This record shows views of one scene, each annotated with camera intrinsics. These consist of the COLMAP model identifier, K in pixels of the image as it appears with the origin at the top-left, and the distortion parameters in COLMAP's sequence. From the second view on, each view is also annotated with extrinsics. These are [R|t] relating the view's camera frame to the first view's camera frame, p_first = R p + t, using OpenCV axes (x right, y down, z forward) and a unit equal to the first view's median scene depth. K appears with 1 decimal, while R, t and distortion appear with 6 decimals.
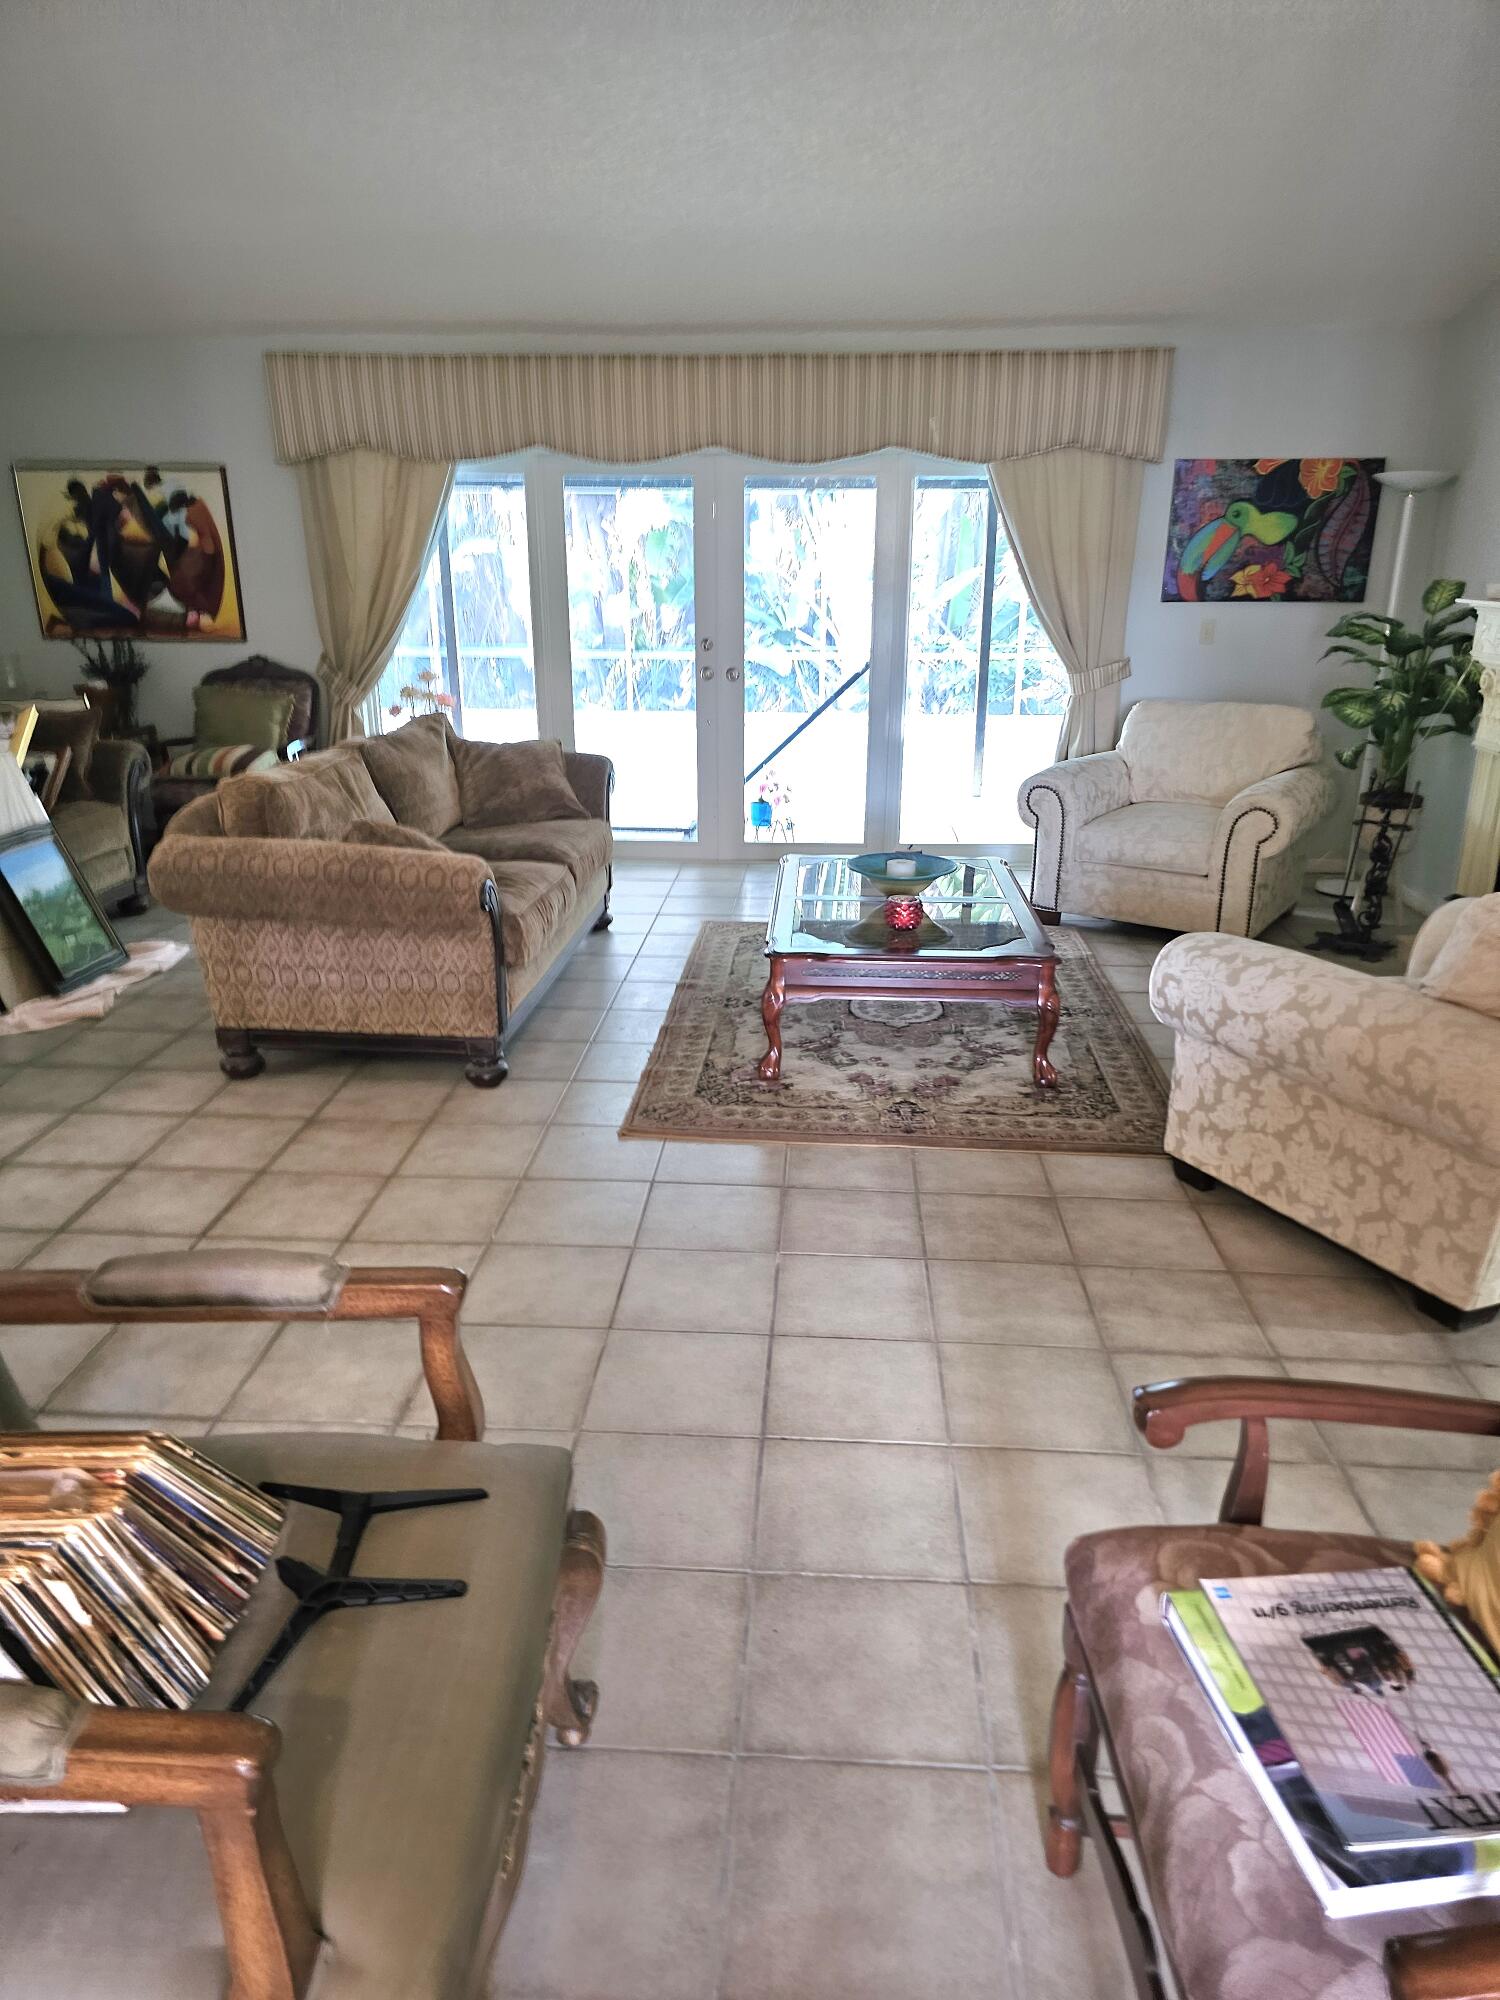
lens RADIAL K [[1351.2, 0, 750.0], [0, 1351.2, 1000.0], [0, 0, 1]] dist [0.085100, -0.062610]
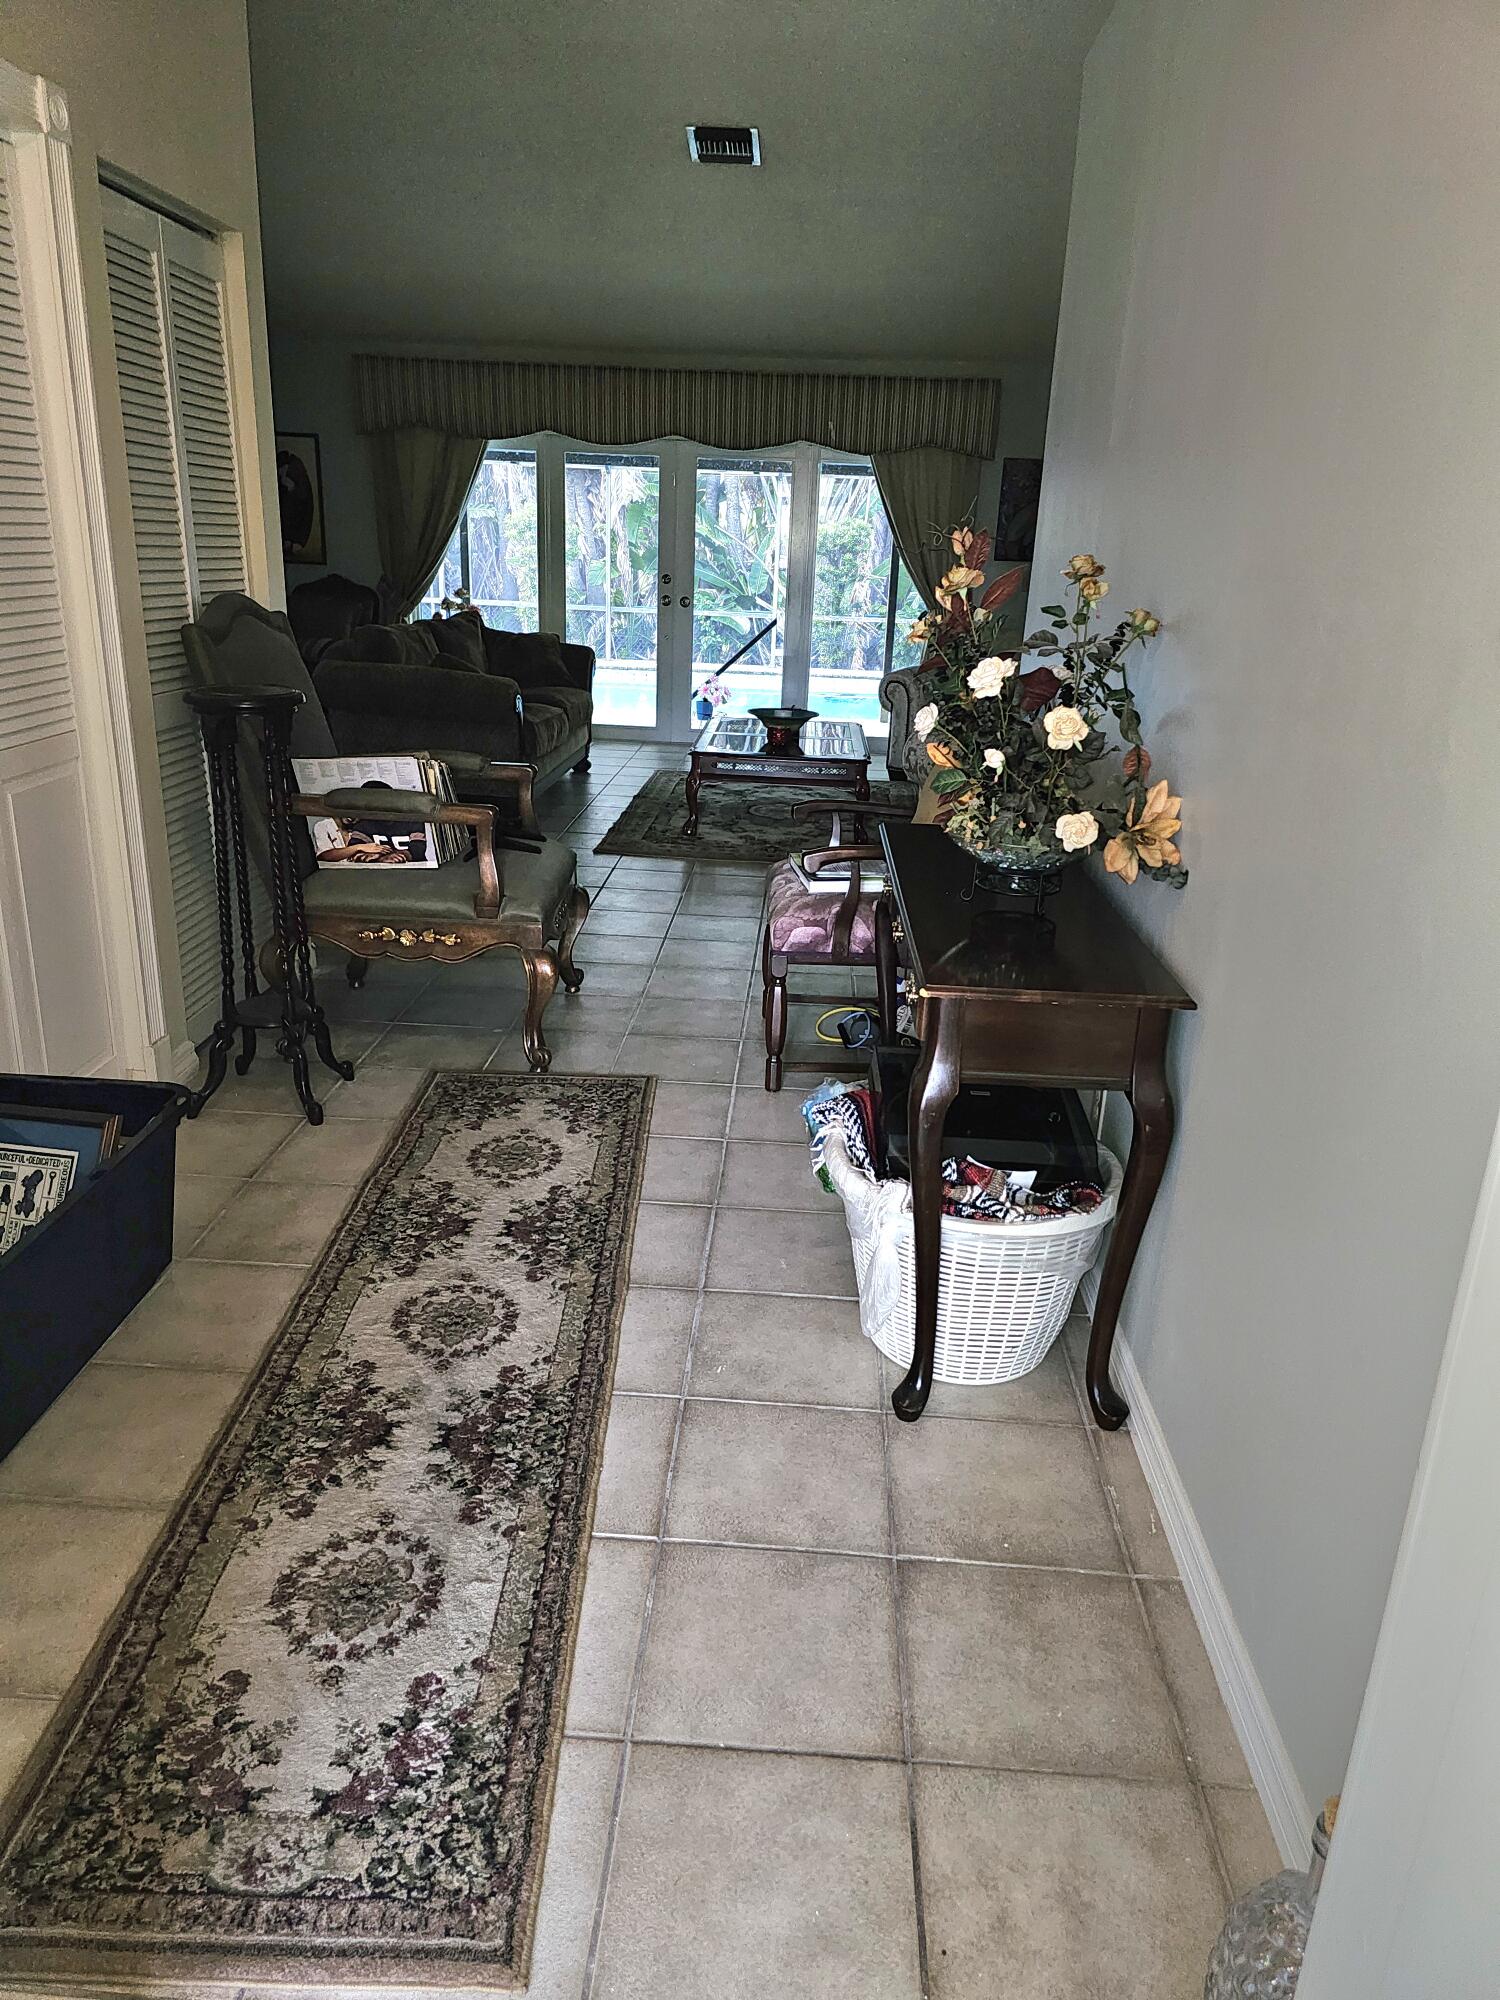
lens RADIAL K [[1358.5, 0, 750.0], [0, 1358.5, 988.8], [0, 0, 1]] dist [0.081511, -0.063719]
pose [[0.999301, 0.030131, 0.022129, 0.035803], [-0.030111, 0.999546, -0.001235, 0.153667], [-0.022156, 0.000568, 0.999754, -0.386655]]
